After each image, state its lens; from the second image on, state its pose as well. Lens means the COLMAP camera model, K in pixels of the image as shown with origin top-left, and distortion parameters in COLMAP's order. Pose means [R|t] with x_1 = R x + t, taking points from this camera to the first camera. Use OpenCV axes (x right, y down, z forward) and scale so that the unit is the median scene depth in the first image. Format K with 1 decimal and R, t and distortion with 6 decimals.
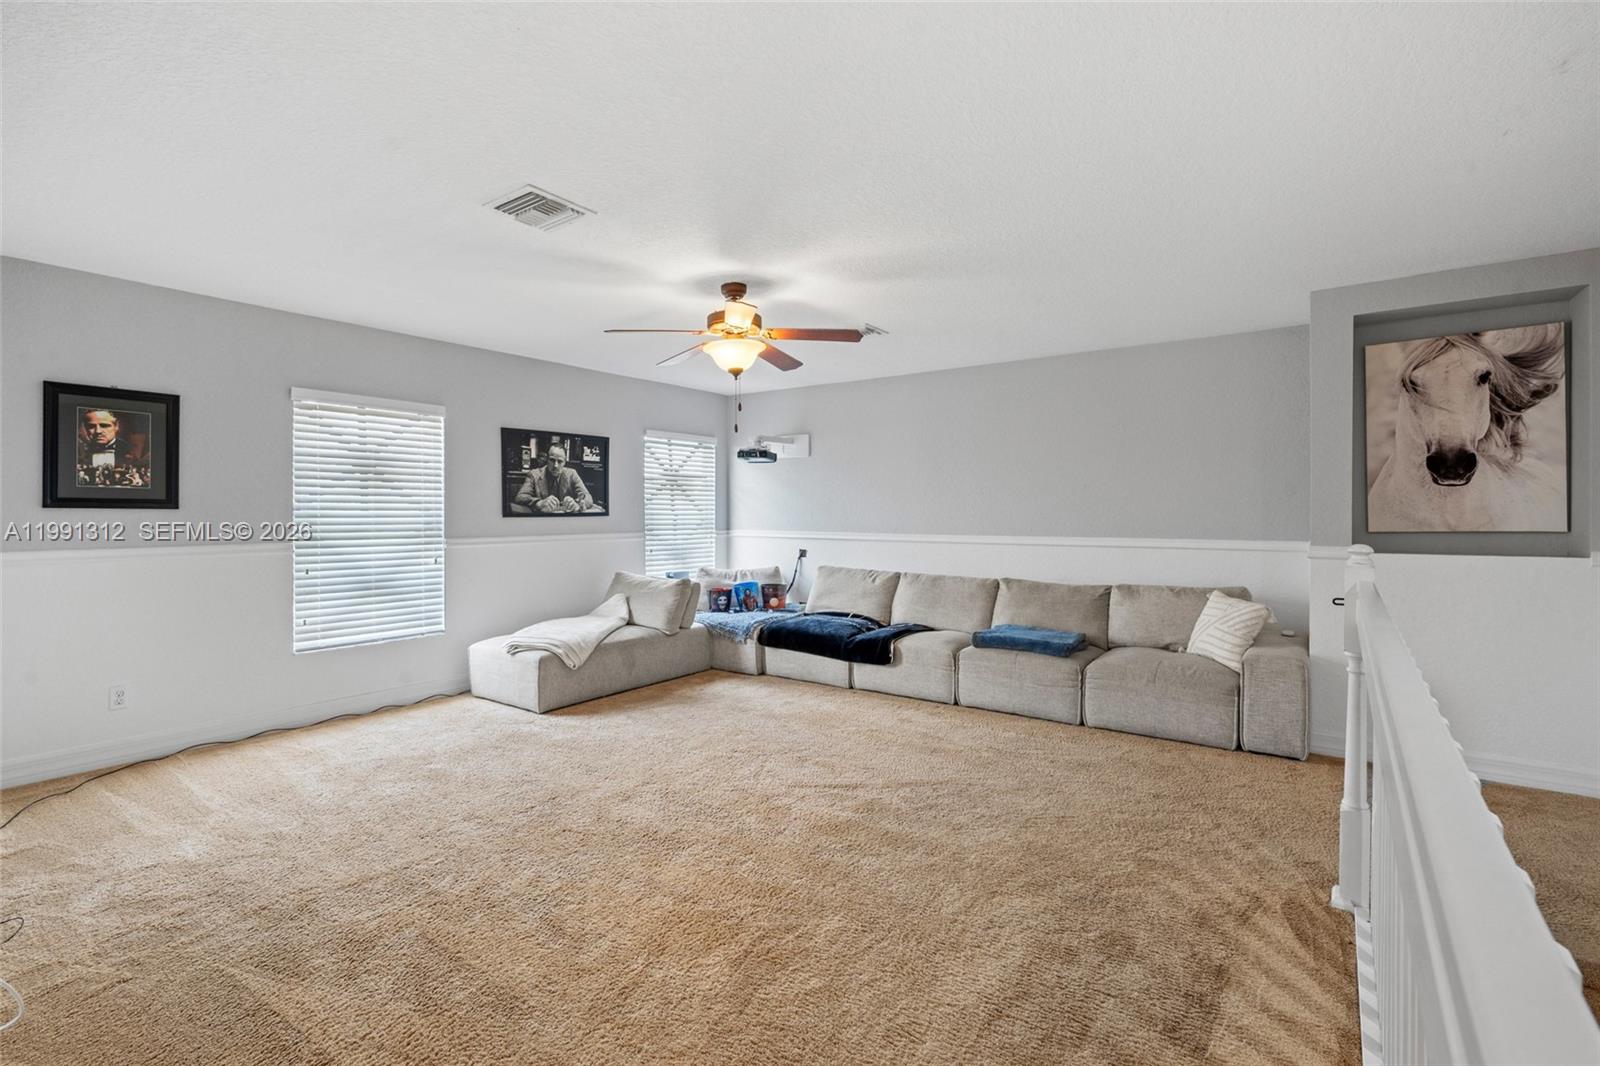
lens RADIAL K [[730.6, 0, 794.5], [0, 730.6, 520.7], [0, 0, 1]] dist [-0.001232, 0.000235]
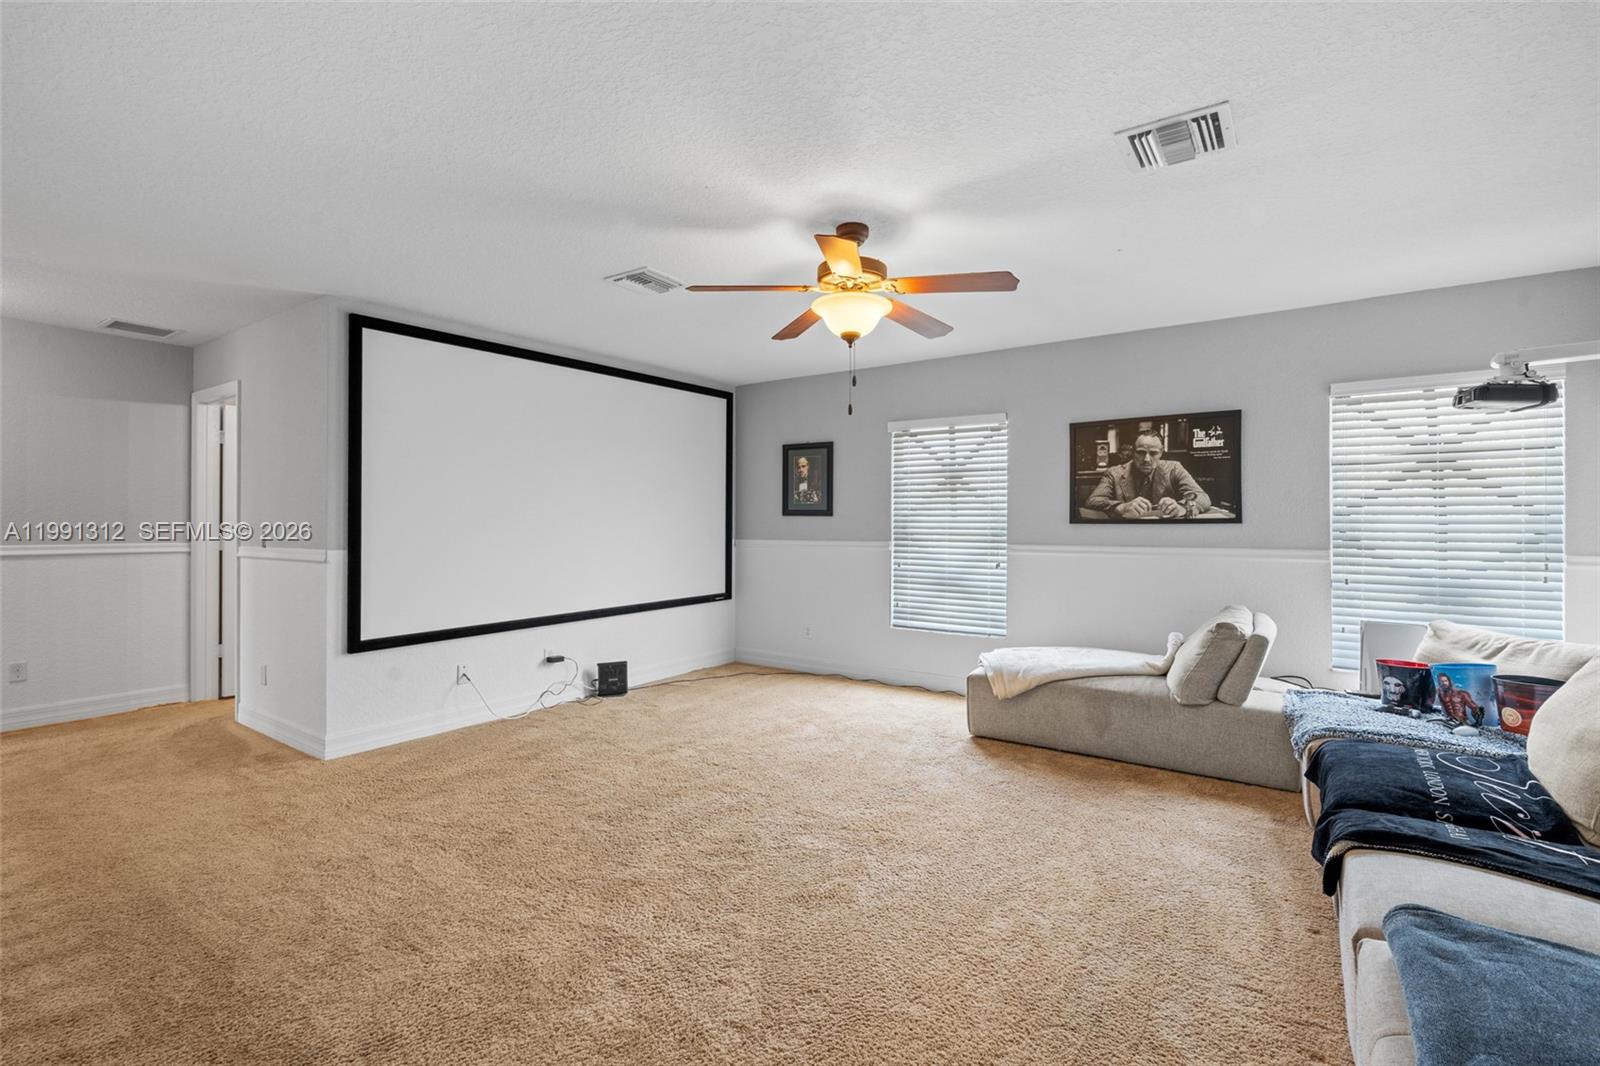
lens RADIAL K [[728.1, 0, 800.0], [0, 728.1, 533.0], [0, 0, 1]] dist [-0.024124, 0.000109]
pose [[0.014830, 0.020315, -0.999684, 0.466864], [-0.010032, 0.999746, 0.020167, -0.007699], [0.999840, 0.009730, 0.015030, 0.631094]]
